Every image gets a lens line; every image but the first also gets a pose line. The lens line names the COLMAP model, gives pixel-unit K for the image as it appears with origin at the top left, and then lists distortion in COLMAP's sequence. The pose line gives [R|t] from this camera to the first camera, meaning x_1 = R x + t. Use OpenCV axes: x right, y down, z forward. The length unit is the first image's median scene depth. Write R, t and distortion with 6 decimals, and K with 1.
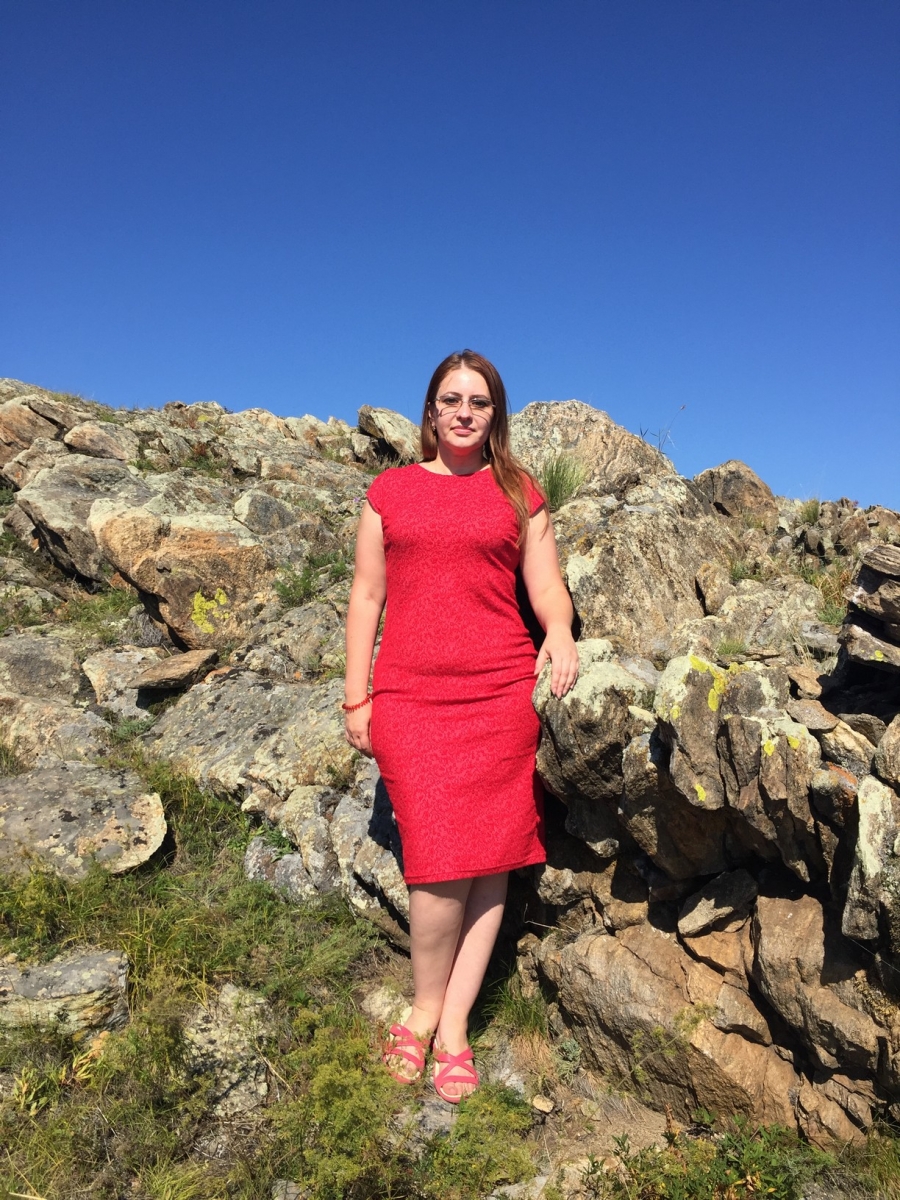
lens RADIAL K [[1035.3, 0, 441.5], [0, 1035.3, 603.6], [0, 0, 1]] dist [0.071500, -0.101918]
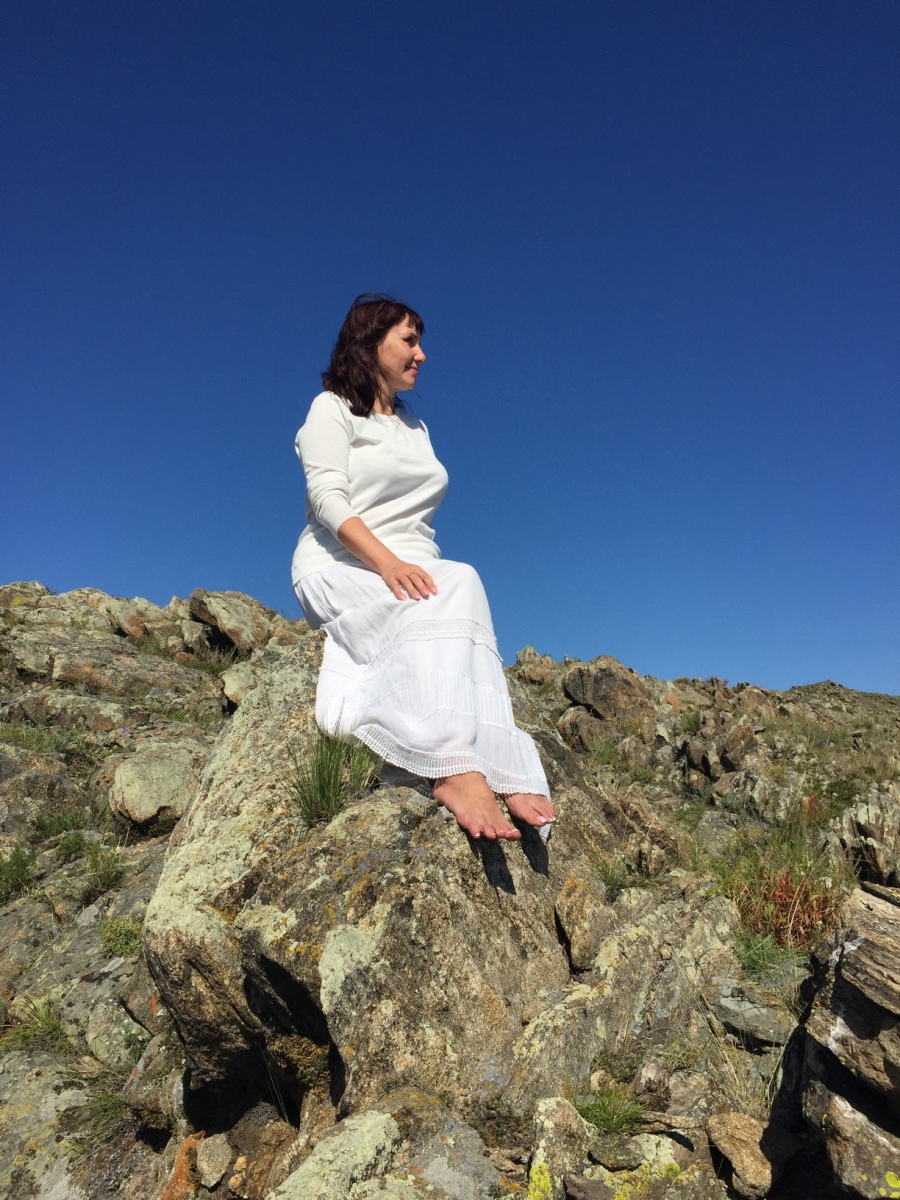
lens RADIAL K [[962.9, 0, 456.7], [0, 962.9, 591.0], [0, 0, 1]] dist [0.068387, -0.083310]
pose [[0.992885, 0.003342, 0.119027, 0.103067], [0.016031, 0.986753, -0.161435, -0.113887], [-0.117990, 0.162194, 0.979679, 0.355812]]
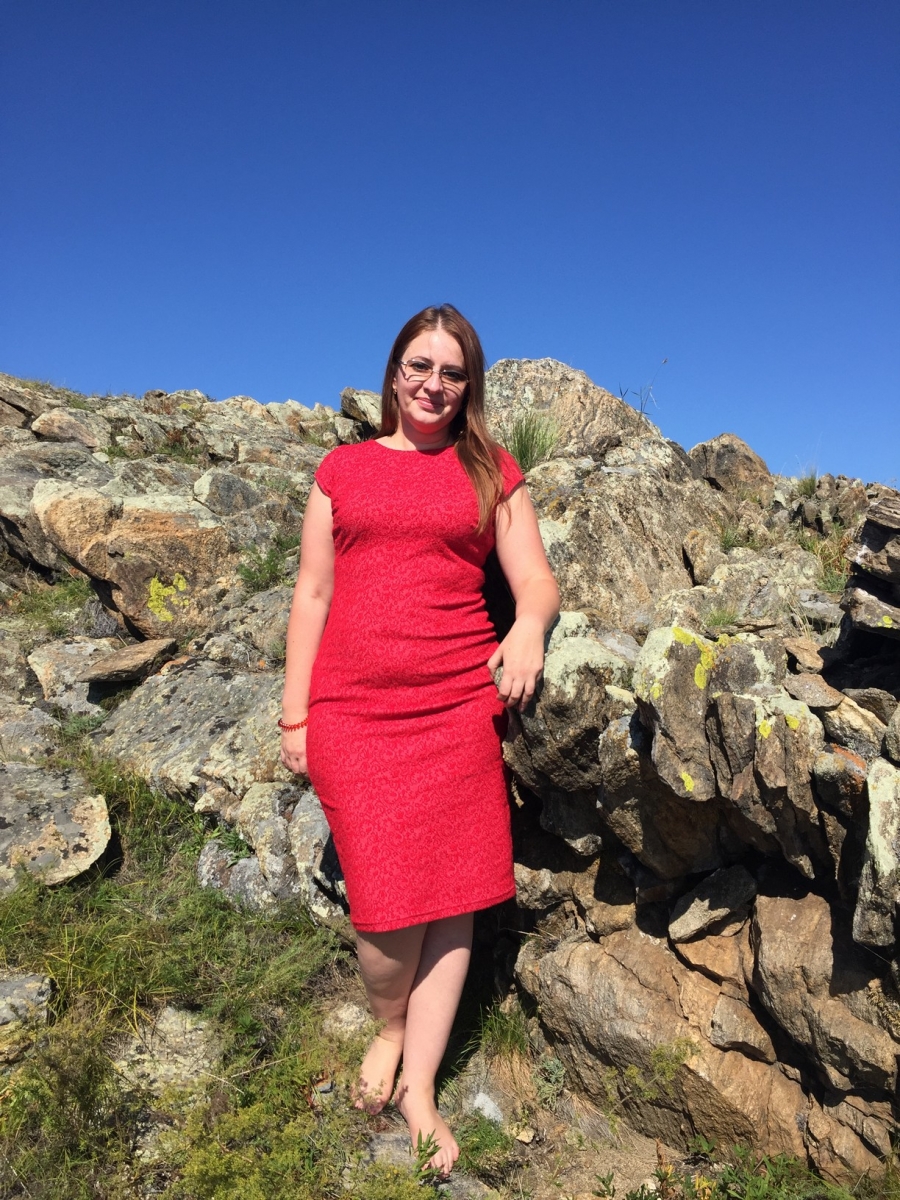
lens RADIAL K [[1015.3, 0, 450.0], [0, 1015.3, 600.0], [0, 0, 1]] dist [0.075912, -0.102352]
pose [[0.999726, -0.023341, 0.001836, 0.034301], [0.023334, 0.999721, 0.003622, 0.013962], [-0.001920, -0.003578, 0.999992, 0.095653]]
